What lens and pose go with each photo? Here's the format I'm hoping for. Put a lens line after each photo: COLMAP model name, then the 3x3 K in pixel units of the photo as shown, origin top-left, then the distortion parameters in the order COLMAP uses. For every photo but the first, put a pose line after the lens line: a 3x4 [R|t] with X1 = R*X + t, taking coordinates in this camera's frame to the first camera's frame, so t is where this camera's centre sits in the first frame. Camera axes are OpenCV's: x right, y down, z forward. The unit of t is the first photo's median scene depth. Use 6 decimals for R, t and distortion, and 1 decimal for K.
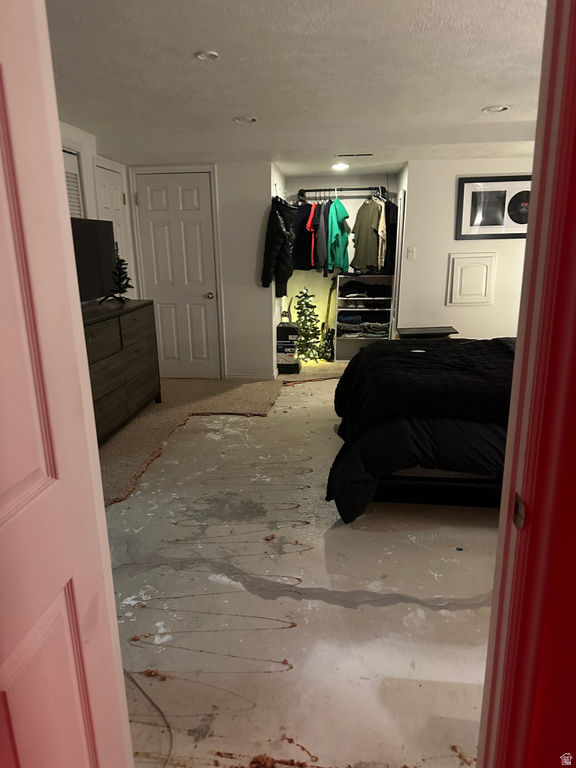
lens RADIAL K [[542.1, 0, 286.0], [0, 542.1, 390.2], [0, 0, 1]] dist [0.070526, -0.104979]
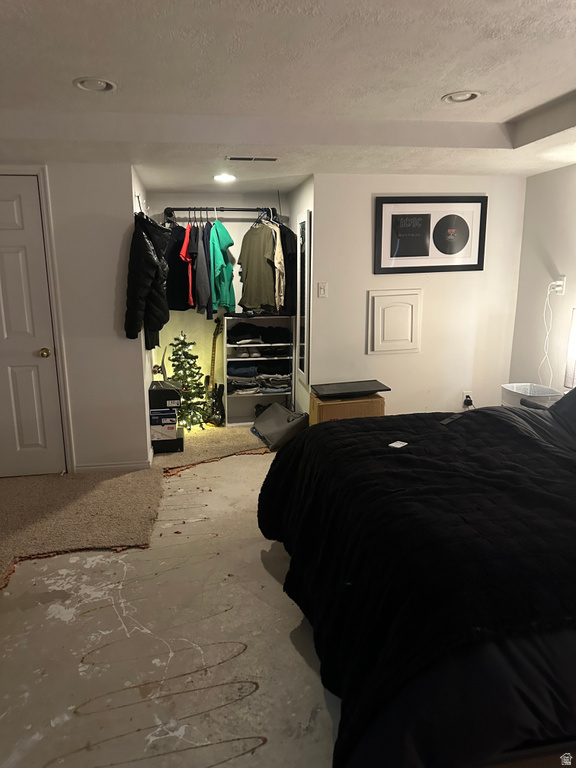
lens RADIAL K [[542.1, 0, 294.5], [0, 542.1, 377.8], [0, 0, 1]] dist [0.070526, -0.104979]
pose [[0.958934, -0.051779, 0.278863, -0.034358], [0.072111, 0.995396, -0.063146, -0.078527], [-0.274310, 0.080662, 0.958253, 0.270891]]
